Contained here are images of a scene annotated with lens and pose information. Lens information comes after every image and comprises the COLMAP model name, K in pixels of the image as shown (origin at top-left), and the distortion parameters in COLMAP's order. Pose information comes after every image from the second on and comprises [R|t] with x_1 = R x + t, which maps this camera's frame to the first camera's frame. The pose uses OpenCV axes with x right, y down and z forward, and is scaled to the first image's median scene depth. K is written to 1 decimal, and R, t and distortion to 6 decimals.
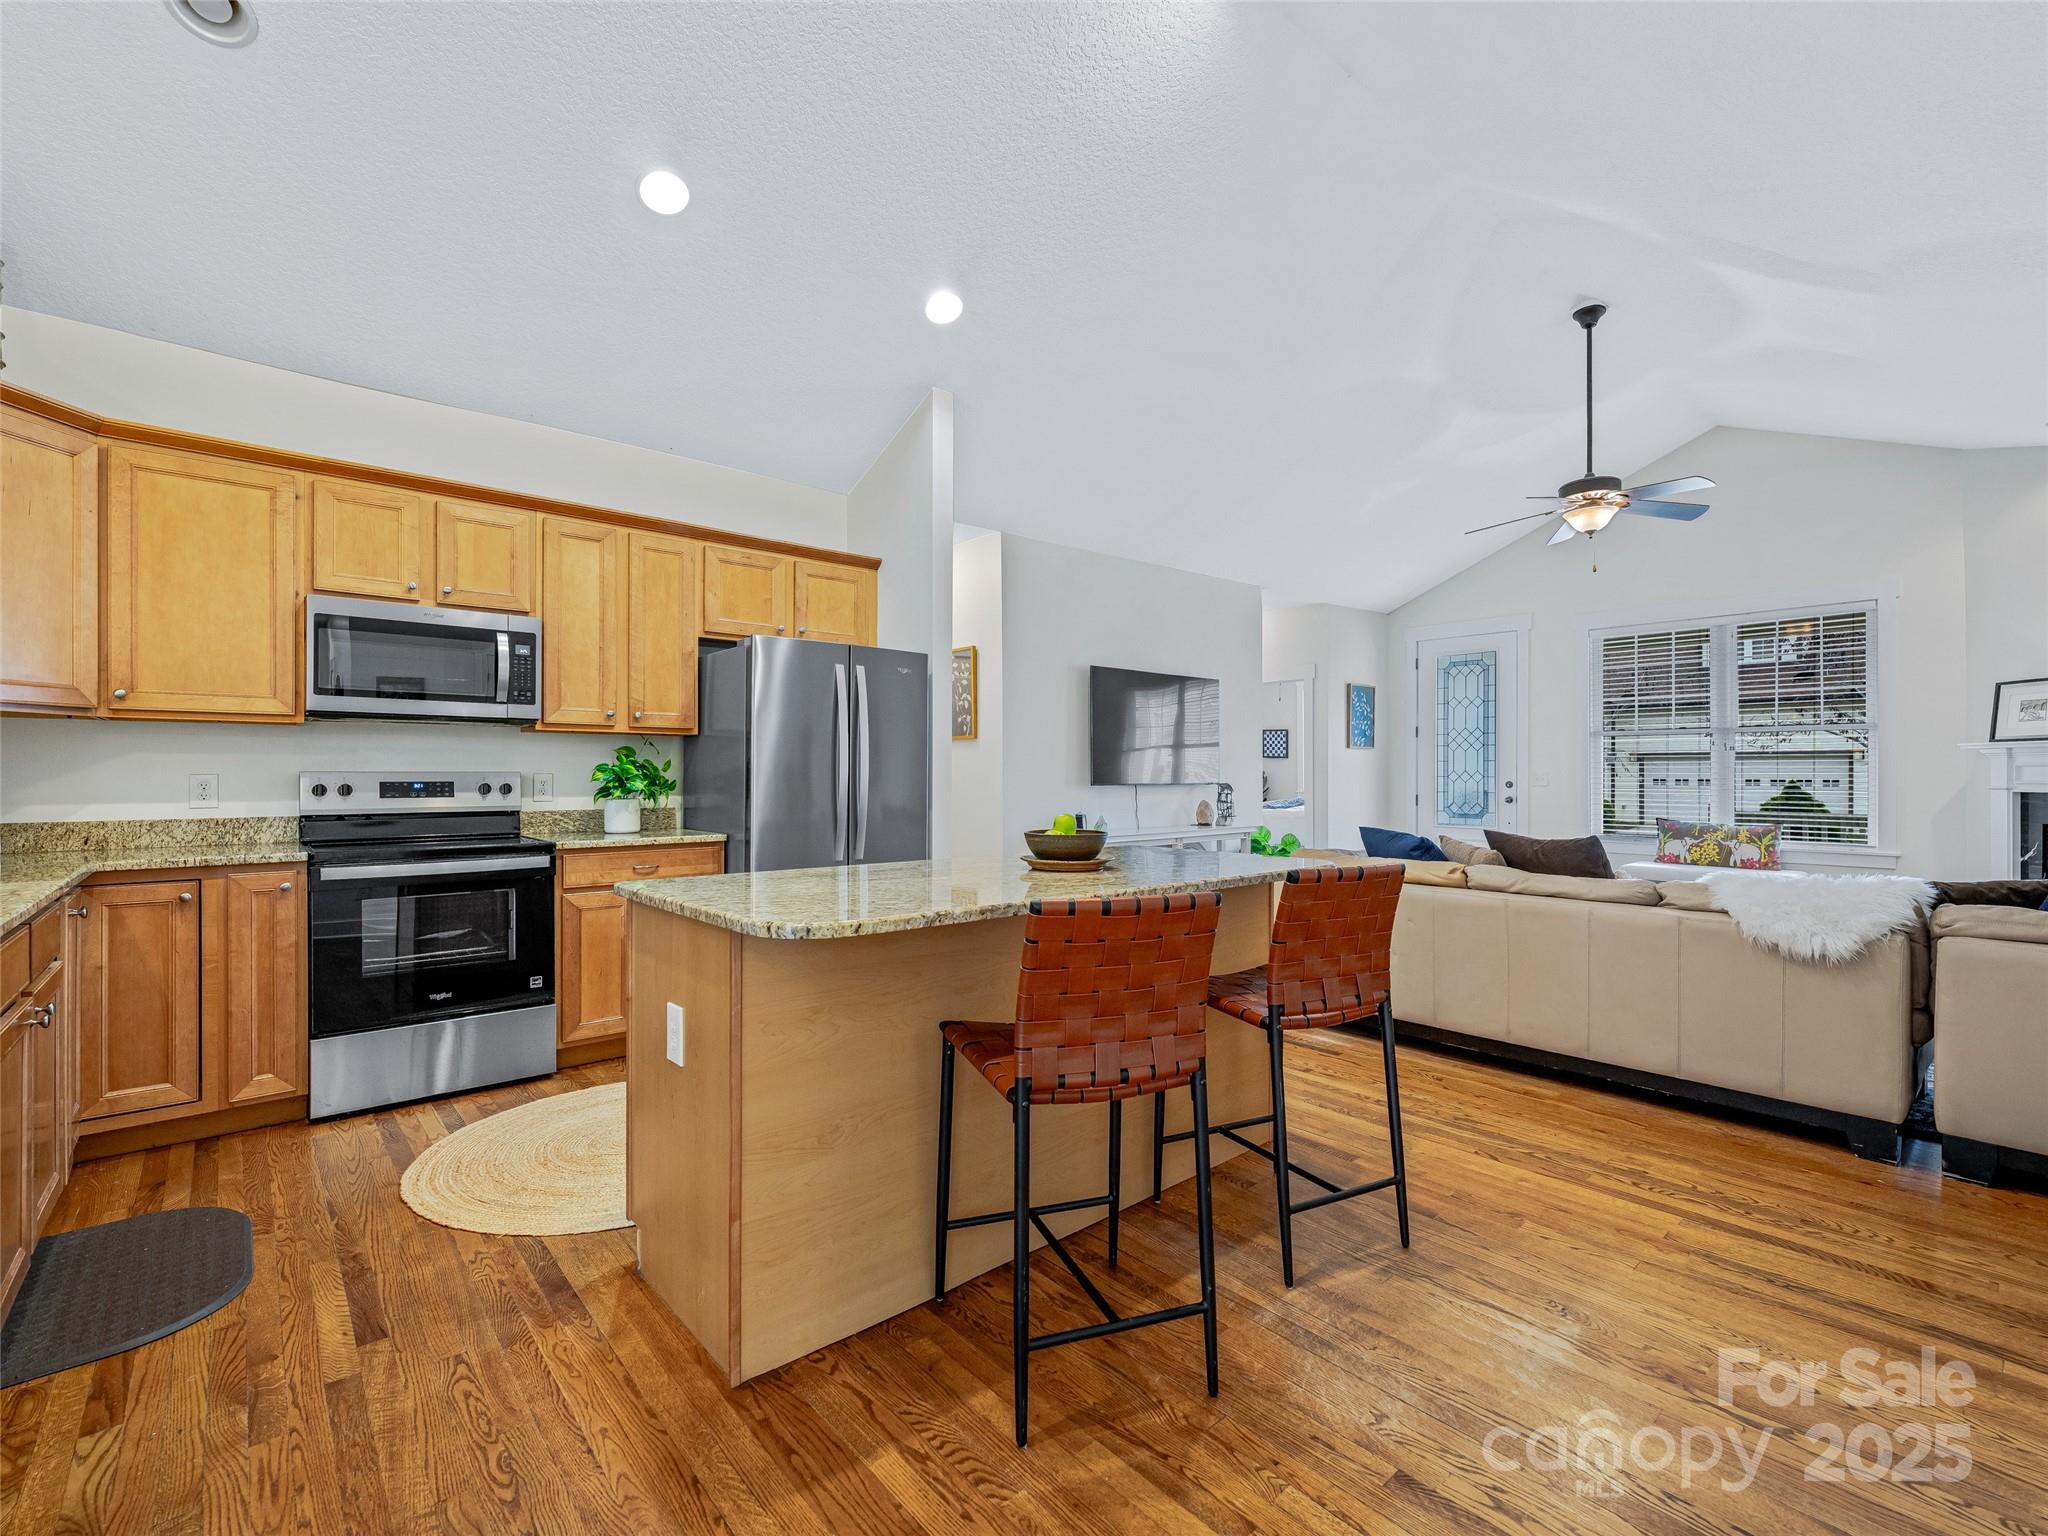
lens RADIAL K [[930.4, 0, 1025.1], [0, 930.4, 767.4], [0, 0, 1]] dist [0.012680, 0.000111]
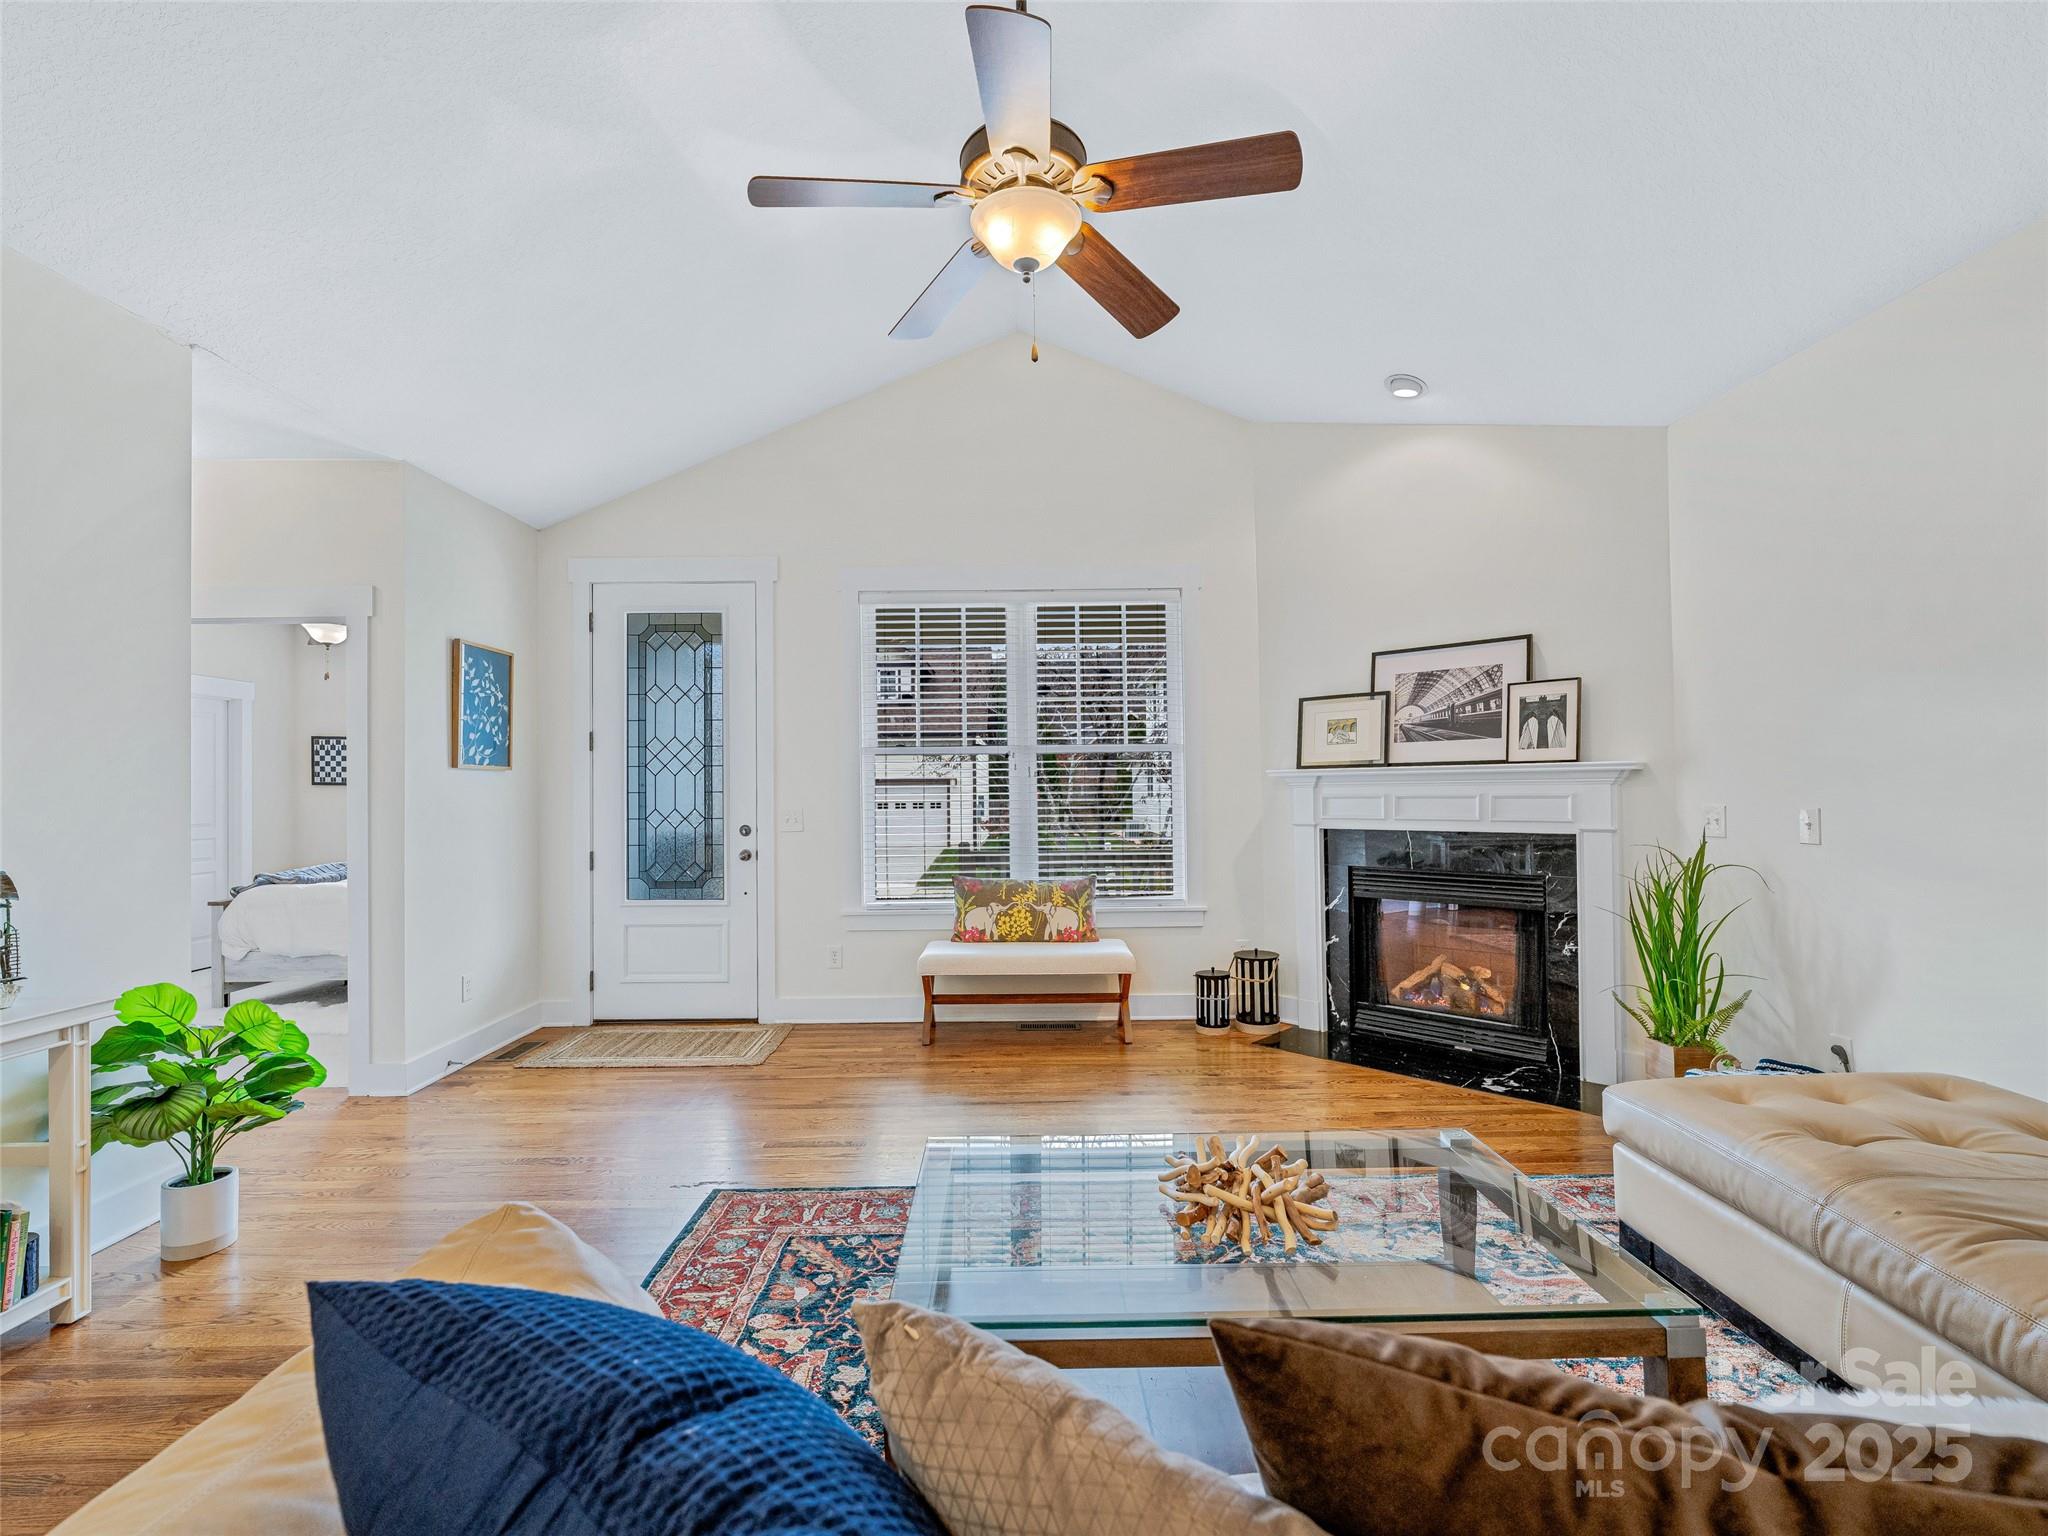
lens RADIAL K [[930.4, 0, 1026.7], [0, 930.4, 775.7], [0, 0, 1]] dist [0.012680, 0.000111]
pose [[0.654724, 0.006660, 0.755839, 0.174710], [0.006575, 0.999873, -0.014505, -0.007594], [-0.755839, 0.014466, 0.654597, 0.454622]]
